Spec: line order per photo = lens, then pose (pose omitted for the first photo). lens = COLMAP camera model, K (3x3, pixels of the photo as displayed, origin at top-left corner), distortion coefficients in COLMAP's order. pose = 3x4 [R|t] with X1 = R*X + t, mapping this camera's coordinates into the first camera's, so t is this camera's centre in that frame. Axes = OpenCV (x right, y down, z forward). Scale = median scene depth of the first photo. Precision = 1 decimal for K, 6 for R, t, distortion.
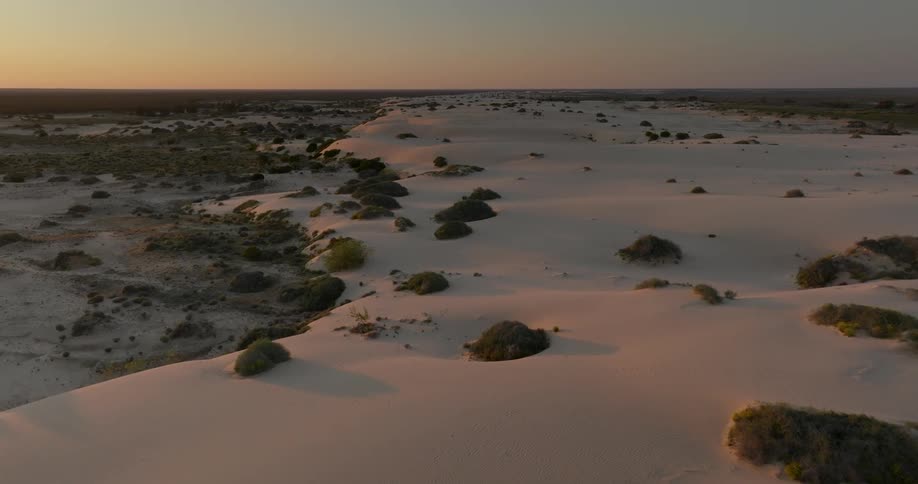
lens RADIAL K [[645.0, 0, 459.0], [0, 645.0, 242.0], [0, 0, 1]] dist [0.005567, 0.003743]
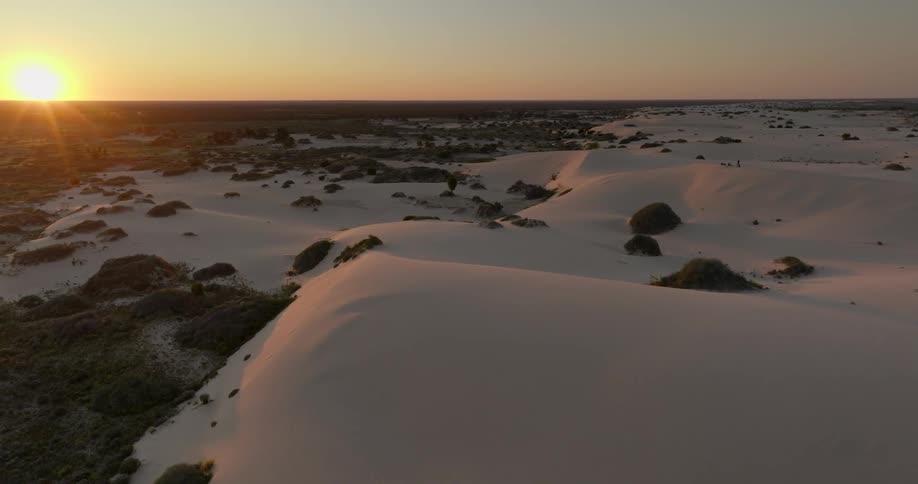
lens RADIAL K [[645.0, 0, 459.0], [0, 645.0, 242.0], [0, 0, 1]] dist [0.005567, 0.003743]
pose [[0.924629, 0.077077, -0.372988, 0.124633], [-0.082842, 0.996562, 0.000573, 0.146468], [0.371750, 0.030369, 0.927836, -0.631626]]
